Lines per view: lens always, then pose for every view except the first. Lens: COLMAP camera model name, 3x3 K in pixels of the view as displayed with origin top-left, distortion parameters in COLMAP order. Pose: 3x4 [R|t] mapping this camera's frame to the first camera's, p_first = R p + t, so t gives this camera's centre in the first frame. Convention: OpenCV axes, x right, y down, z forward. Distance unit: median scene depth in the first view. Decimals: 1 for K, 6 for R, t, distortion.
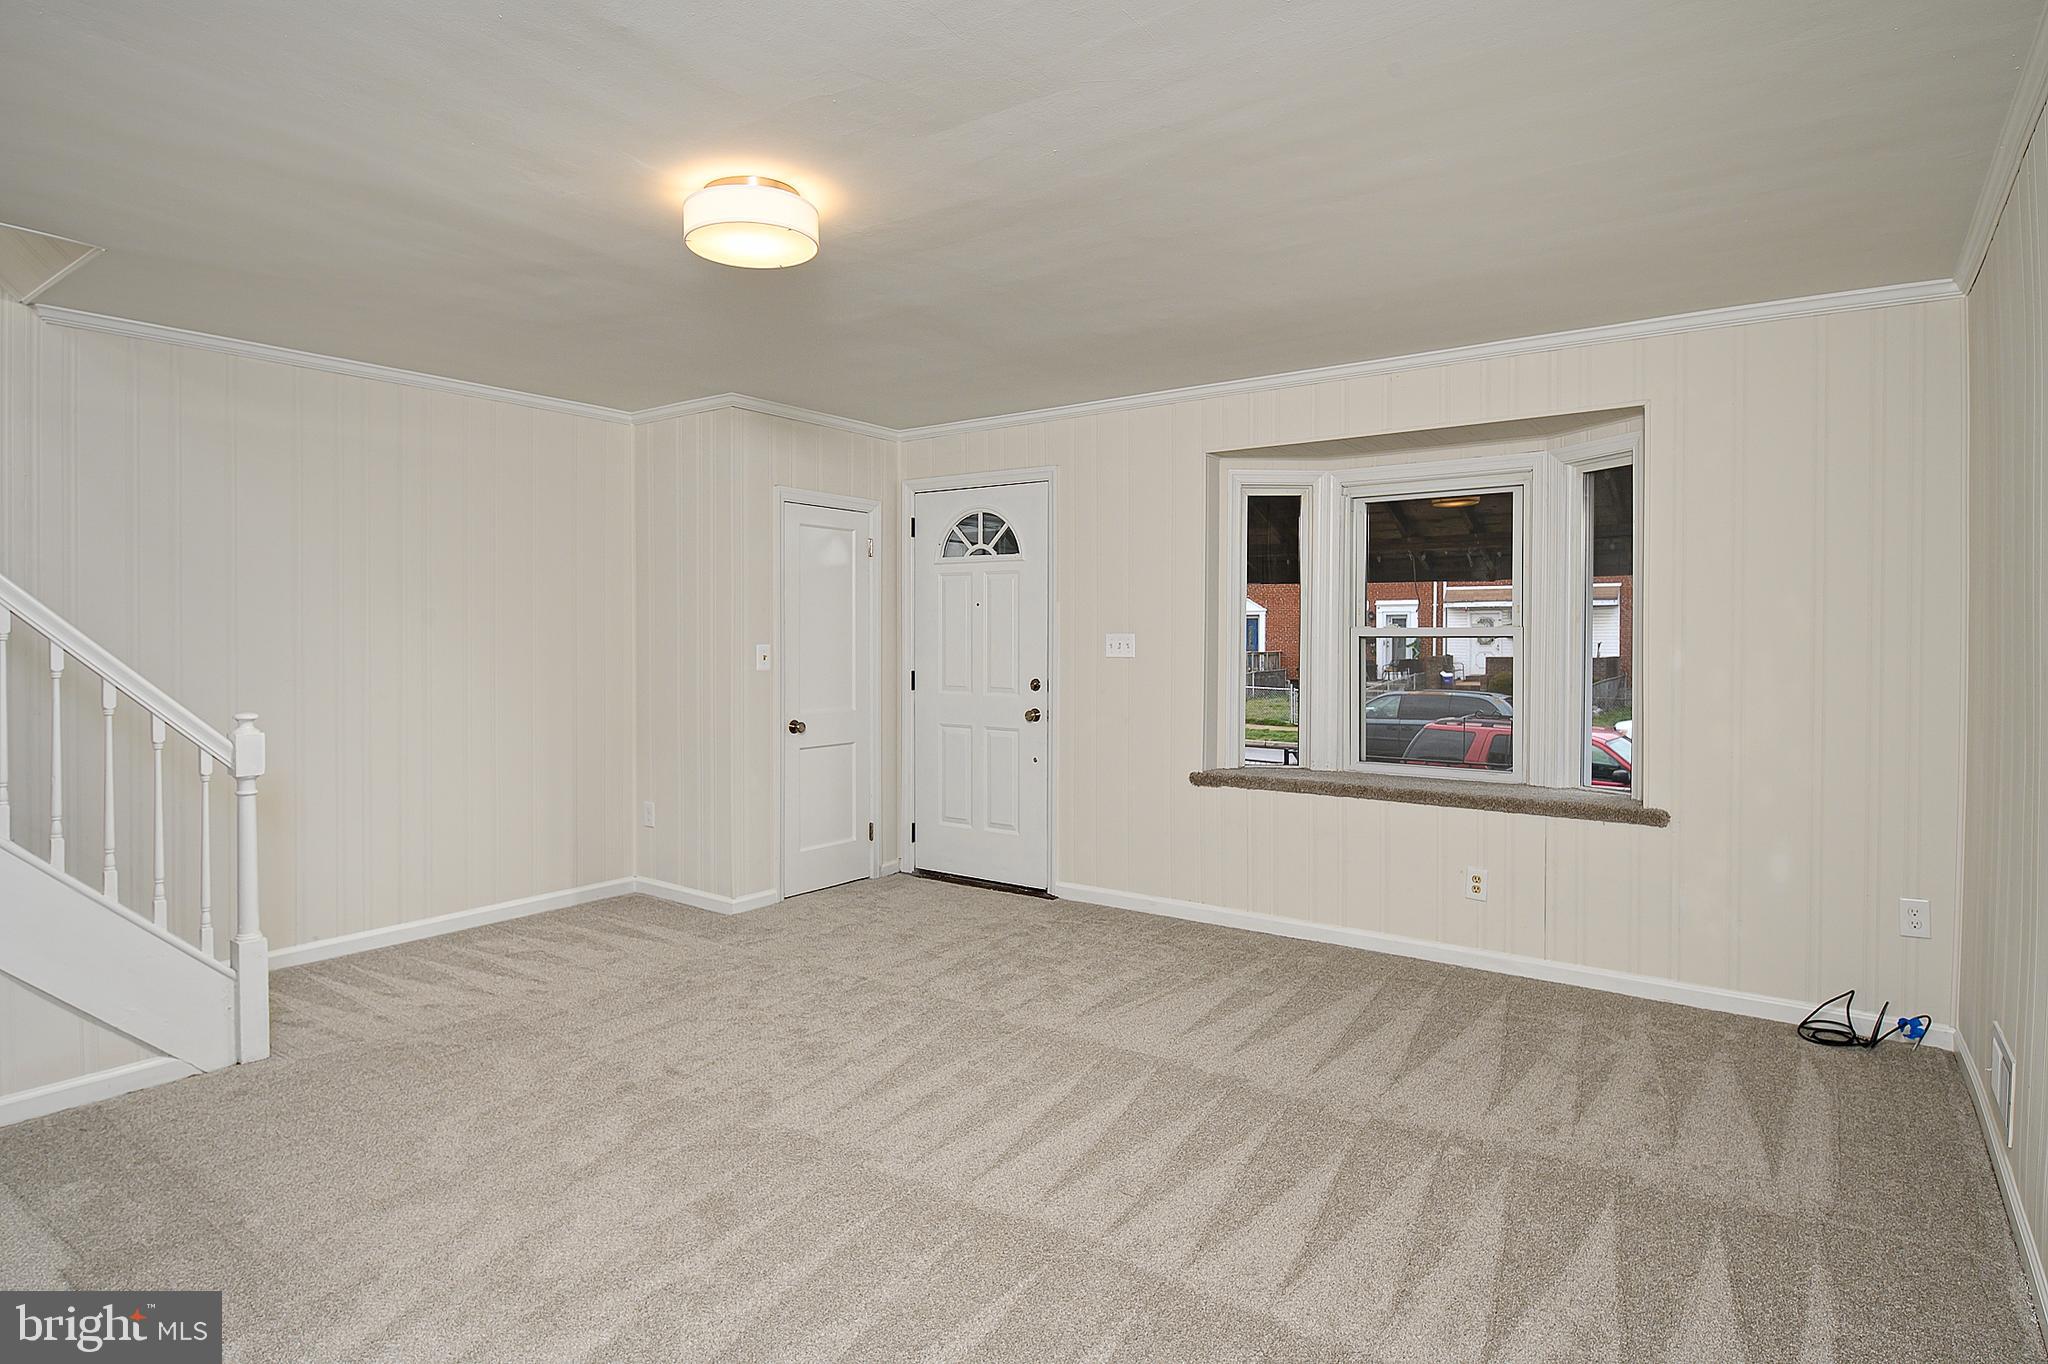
lens RADIAL K [[1110.7, 0, 1018.3], [0, 1110.7, 639.0], [0, 0, 1]] dist [0.008313, 0.000712]
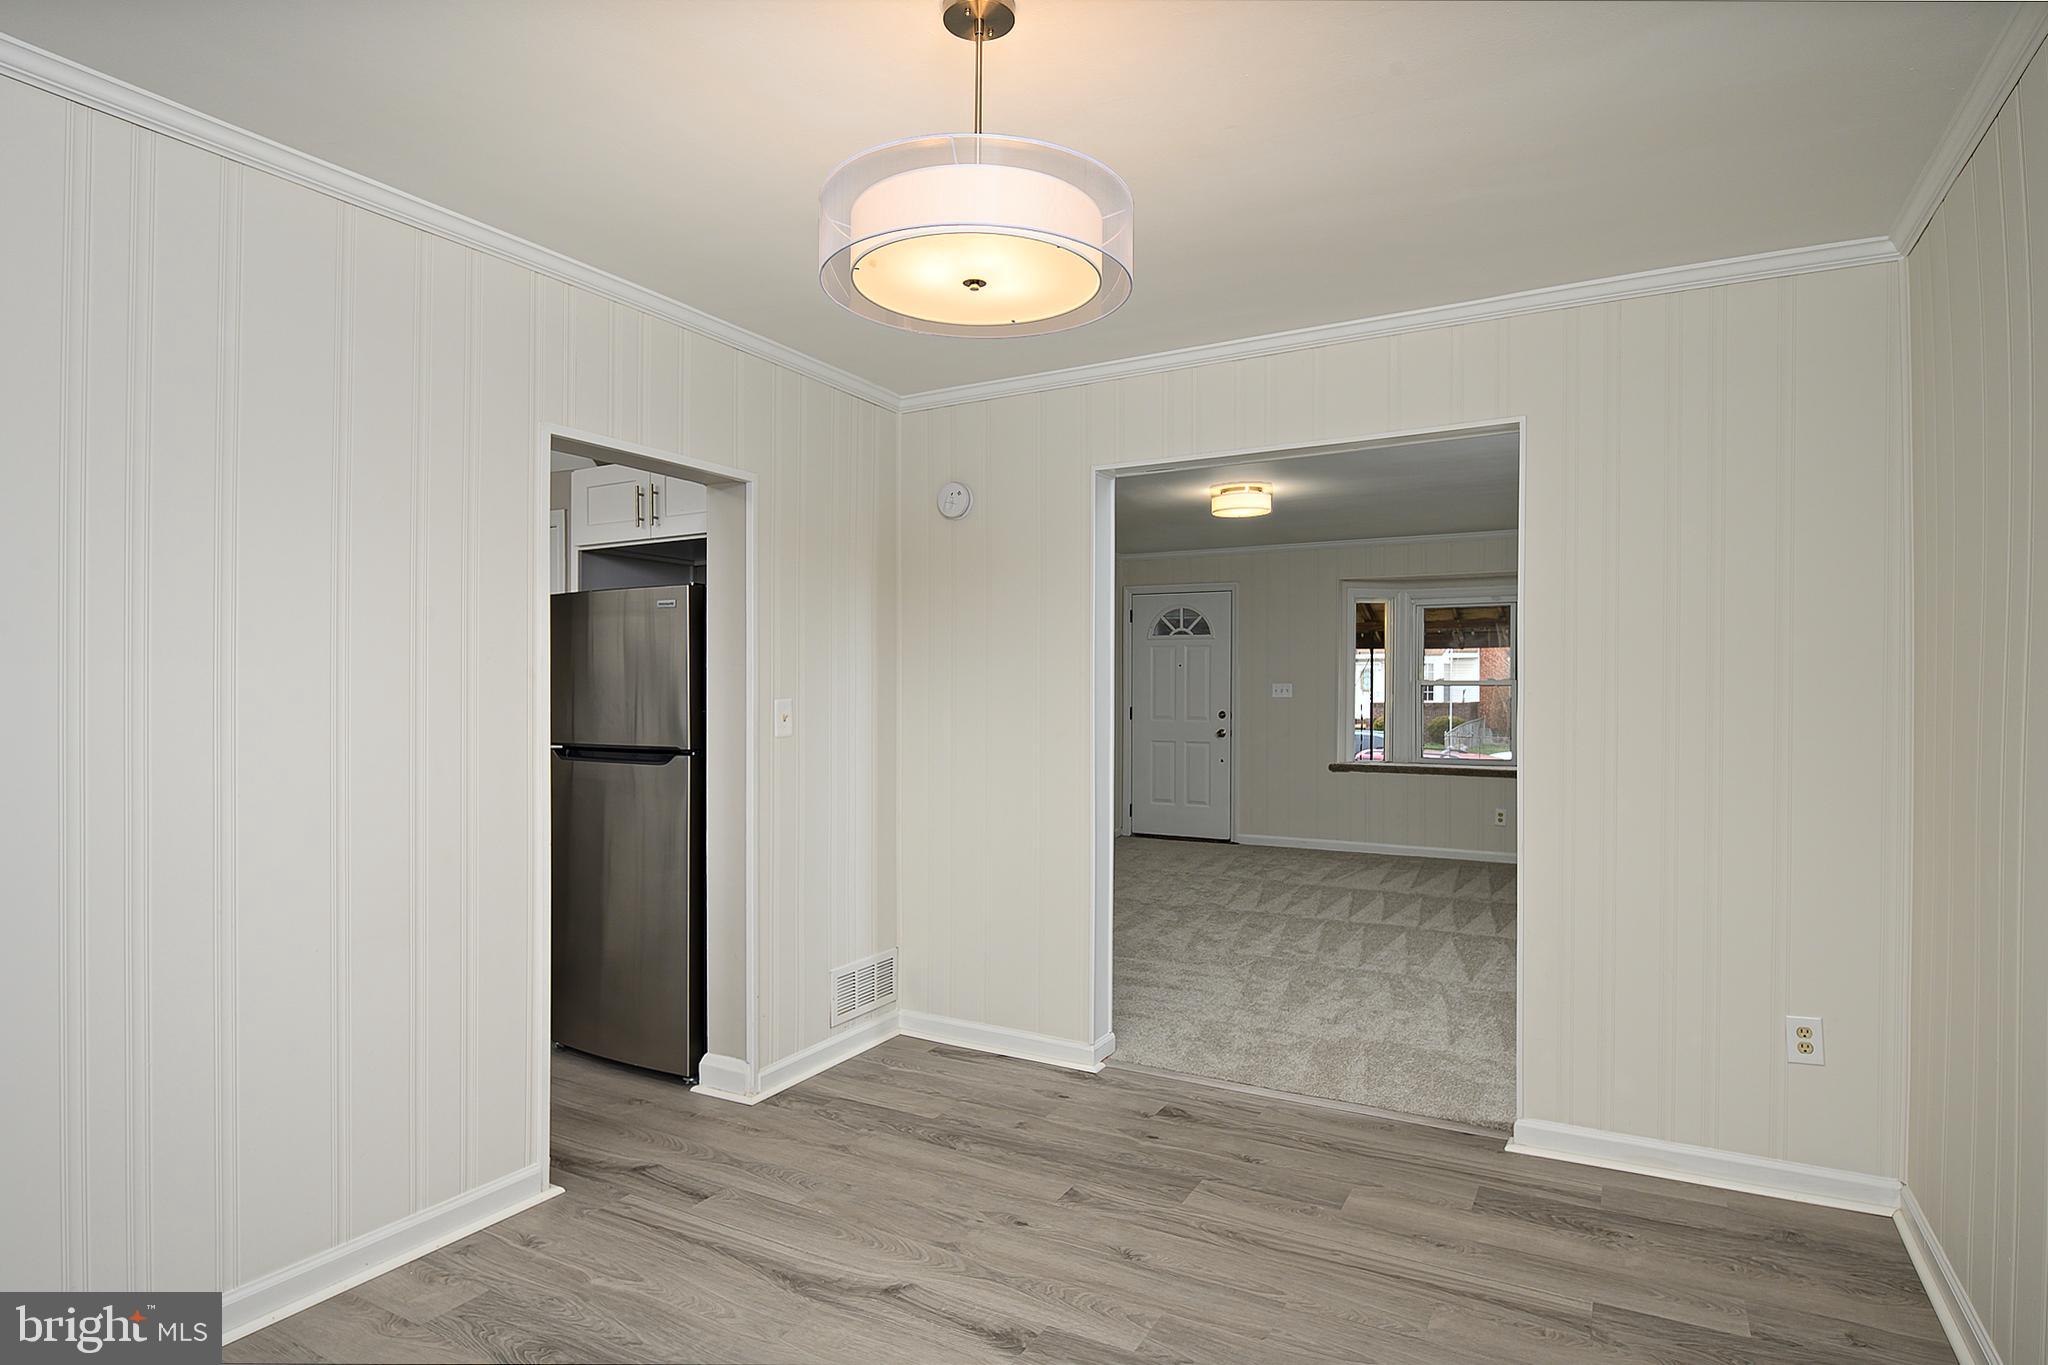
lens RADIAL K [[1110.7, 0, 1022.2], [0, 1110.7, 679.5], [0, 0, 1]] dist [0.008313, 0.000712]
pose [[0.994093, 0.000557, 0.108532, -0.453984], [0.000356, 0.999965, -0.008393, 0.002983], [-0.108532, 0.008382, 0.994058, -0.593701]]
